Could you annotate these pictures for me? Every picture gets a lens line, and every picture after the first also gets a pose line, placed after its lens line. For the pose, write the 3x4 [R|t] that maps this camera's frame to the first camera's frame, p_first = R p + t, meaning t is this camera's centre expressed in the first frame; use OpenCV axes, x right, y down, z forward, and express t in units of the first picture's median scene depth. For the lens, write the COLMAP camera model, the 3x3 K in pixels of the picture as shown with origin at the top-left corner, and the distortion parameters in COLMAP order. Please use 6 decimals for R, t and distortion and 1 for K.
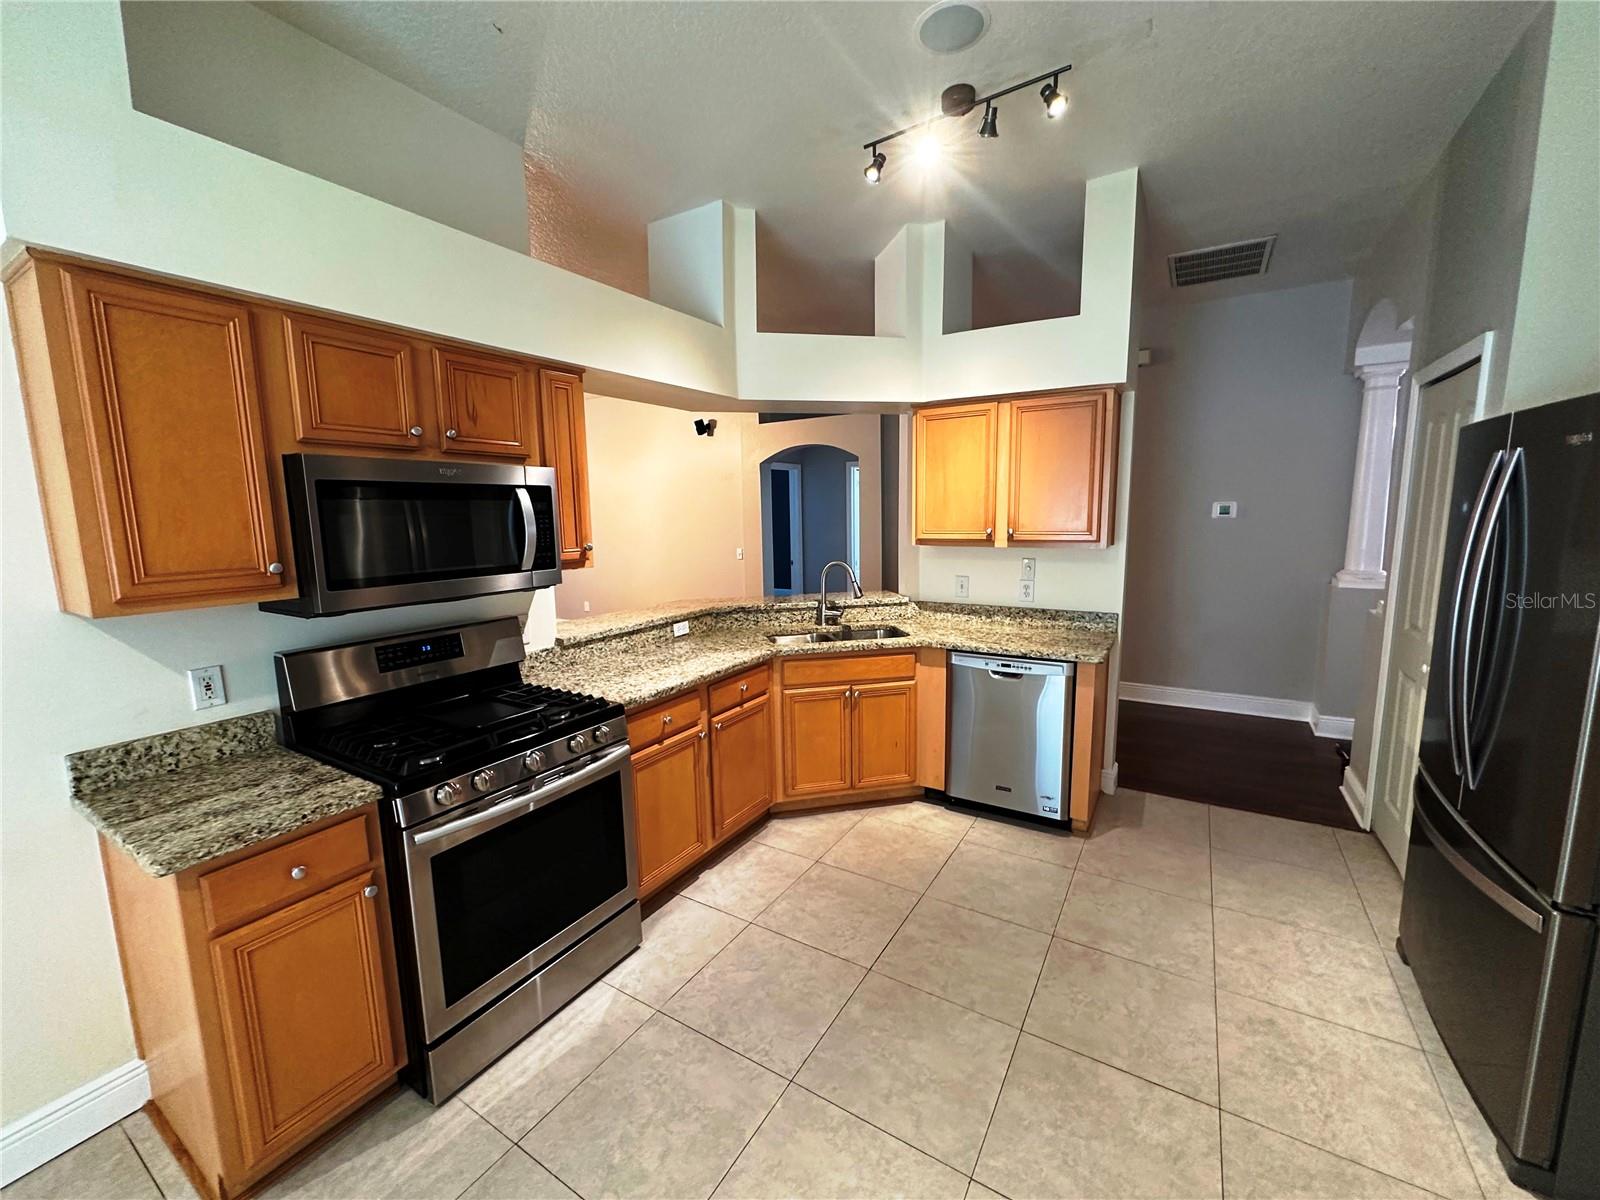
lens RADIAL K [[636.0, 0, 802.6], [0, 636.0, 597.9], [0, 0, 1]] dist [-0.004764, 0.000499]
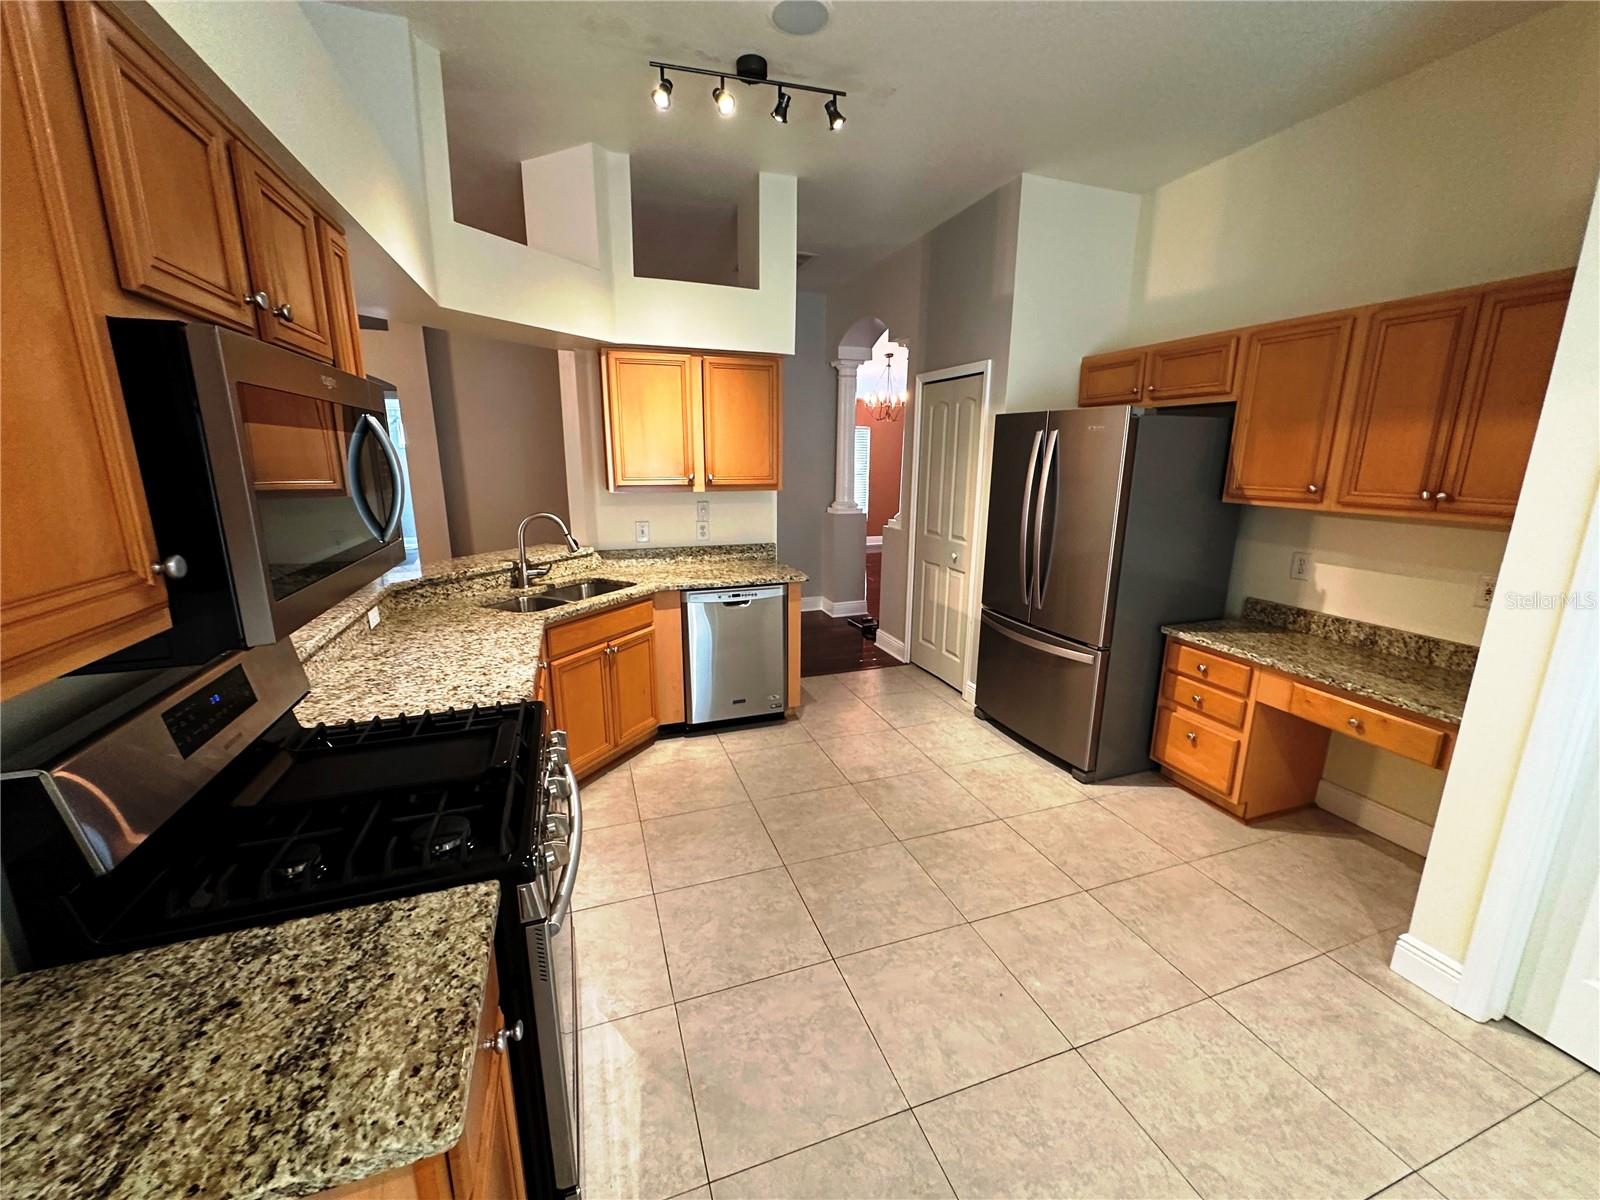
lens RADIAL K [[636.0, 0, 800.0], [0, 636.0, 597.9], [0, 0, 1]] dist [-0.004764, 0.000499]
pose [[0.630518, -0.153986, 0.760746, -0.482307], [0.090799, 0.988027, 0.124735, -0.021852], [-0.770845, -0.009573, 0.636951, 0.182602]]
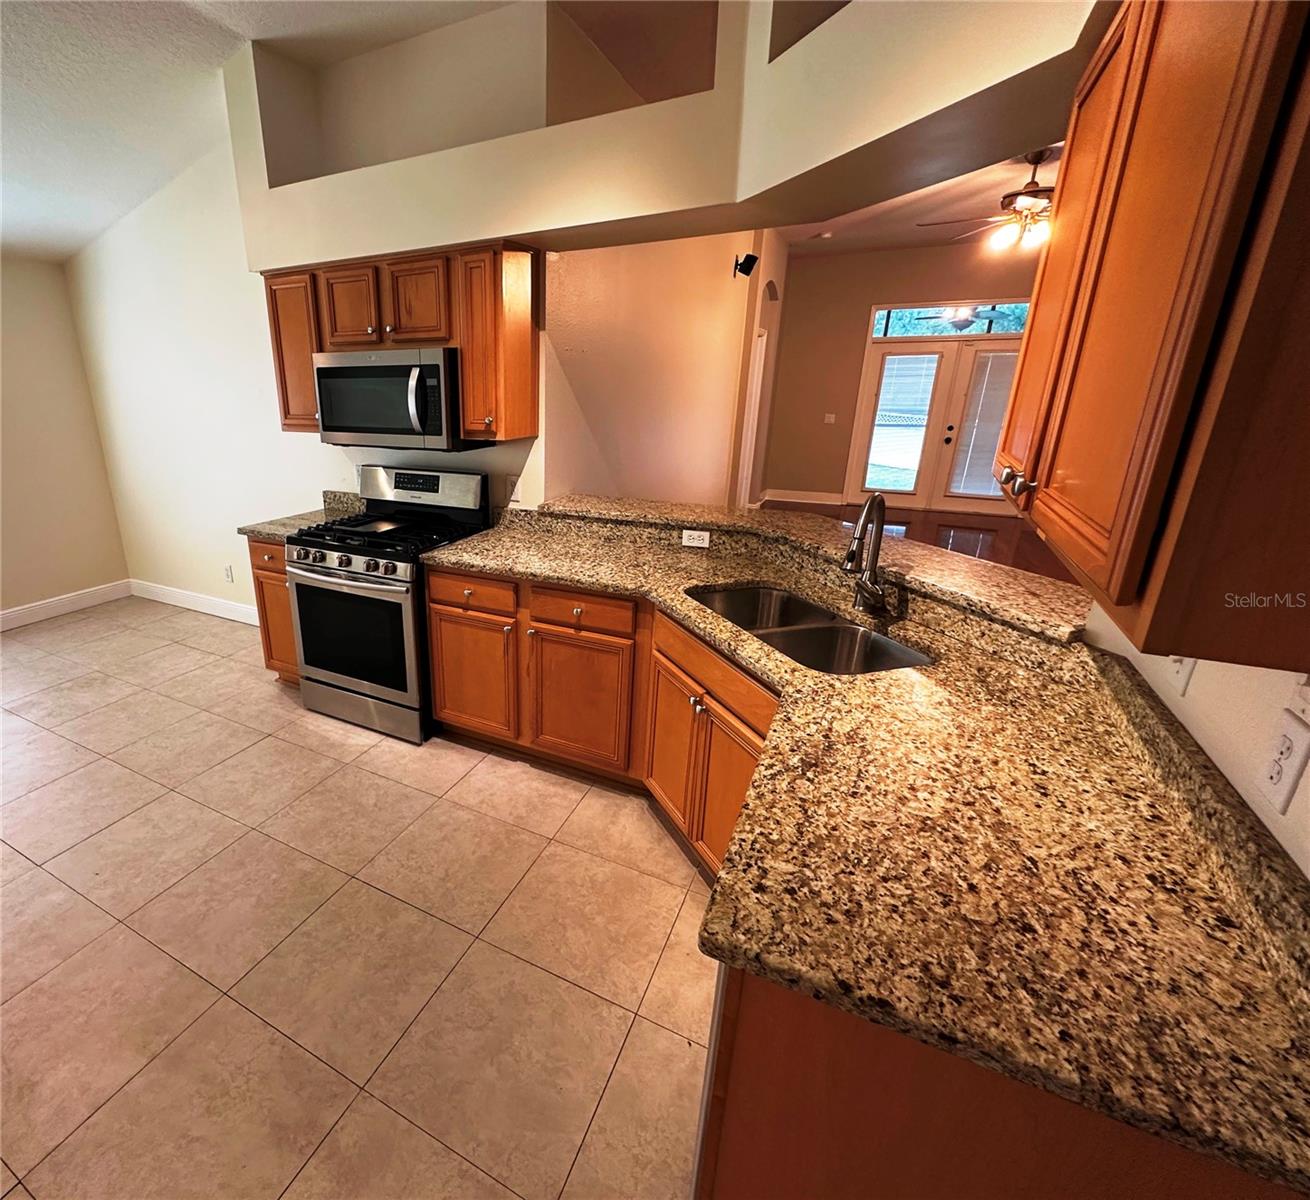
lens RADIAL K [[640.4, 0, 510.1], [0, 640.4, 598.2], [0, 0, 1]] dist [-0.003957, 0.000248]
pose [[0.024270, 0.336306, -0.941440, 0.649797], [-0.124772, 0.935373, 0.330922, -0.131949], [0.991889, 0.109434, 0.064664, 0.810826]]
